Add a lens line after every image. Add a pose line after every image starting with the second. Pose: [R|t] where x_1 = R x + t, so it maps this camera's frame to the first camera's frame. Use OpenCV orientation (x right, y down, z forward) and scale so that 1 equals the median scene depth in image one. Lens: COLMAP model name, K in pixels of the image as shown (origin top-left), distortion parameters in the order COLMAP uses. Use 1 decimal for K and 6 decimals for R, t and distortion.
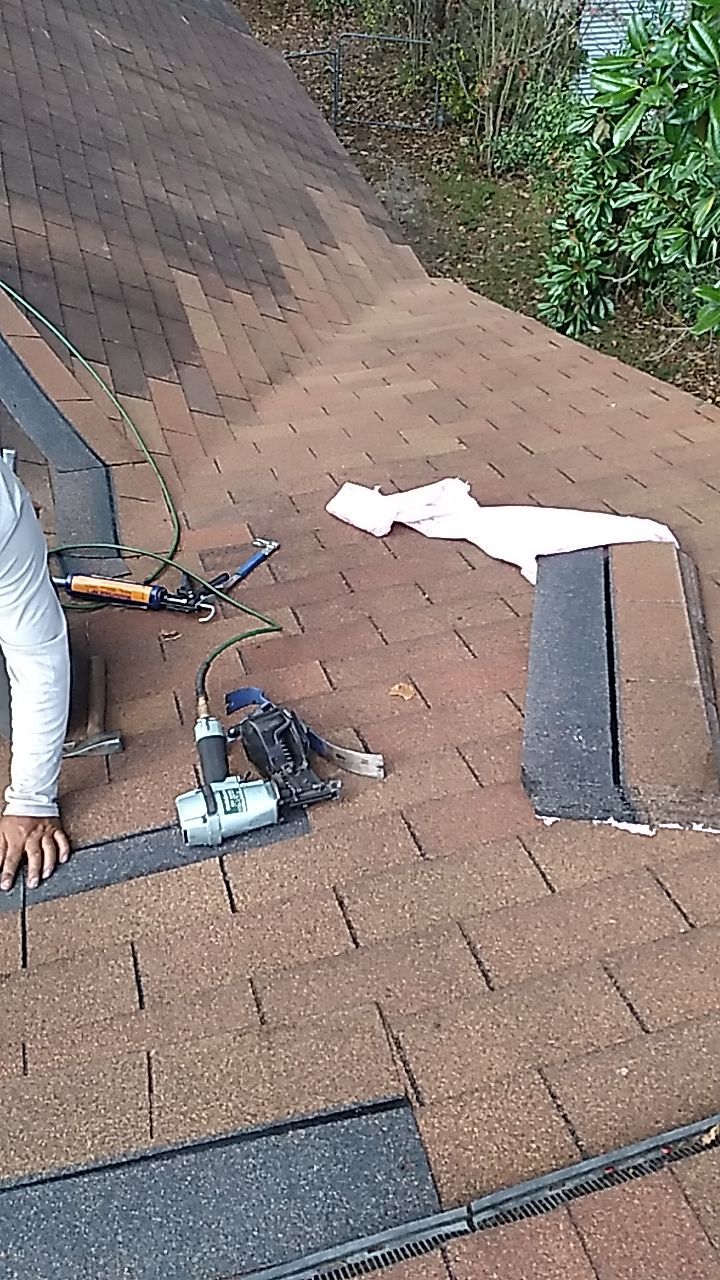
lens RADIAL K [[978.7, 0, 357.3], [0, 978.7, 641.9], [0, 0, 1]] dist [0.005789, -0.013407]
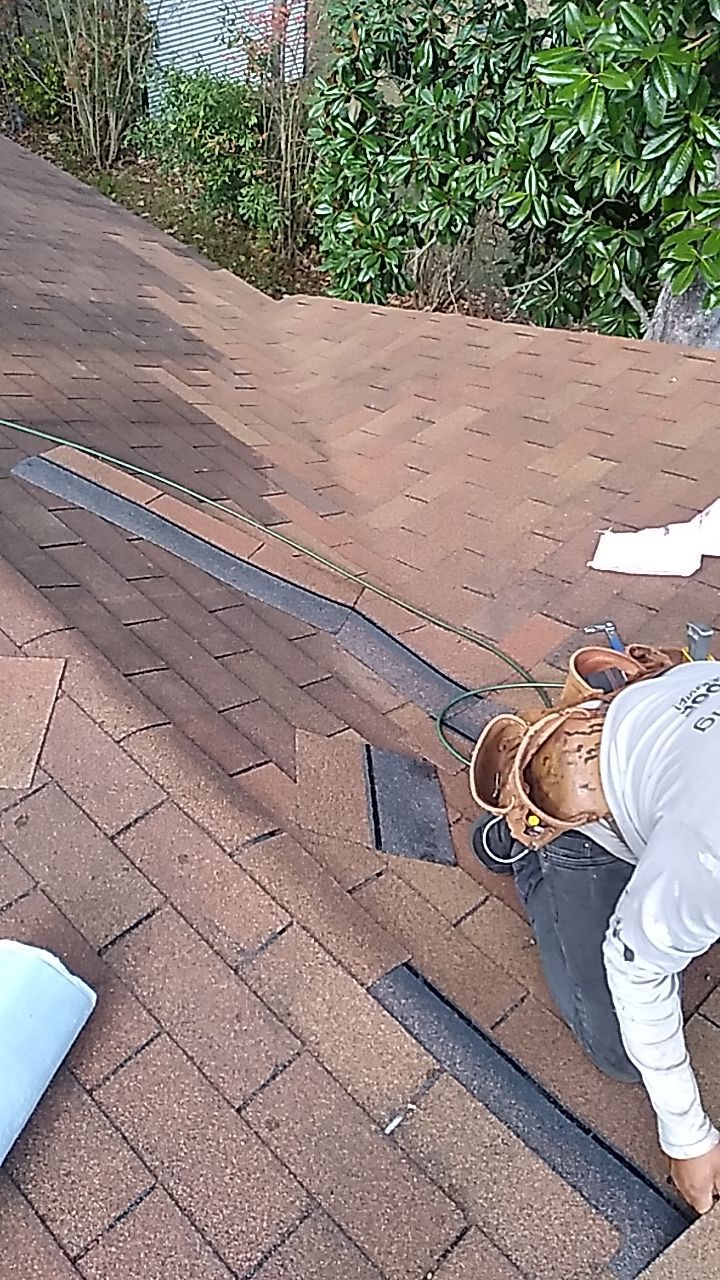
lens RADIAL K [[978.7, 0, 360.2], [0, 978.7, 639.5], [0, 0, 1]] dist [0.005789, -0.013407]
pose [[0.873914, -0.366431, 0.319379, -0.419269], [0.355682, 0.929903, 0.093650, -0.180739], [-0.331308, 0.031755, 0.942988, 0.122012]]
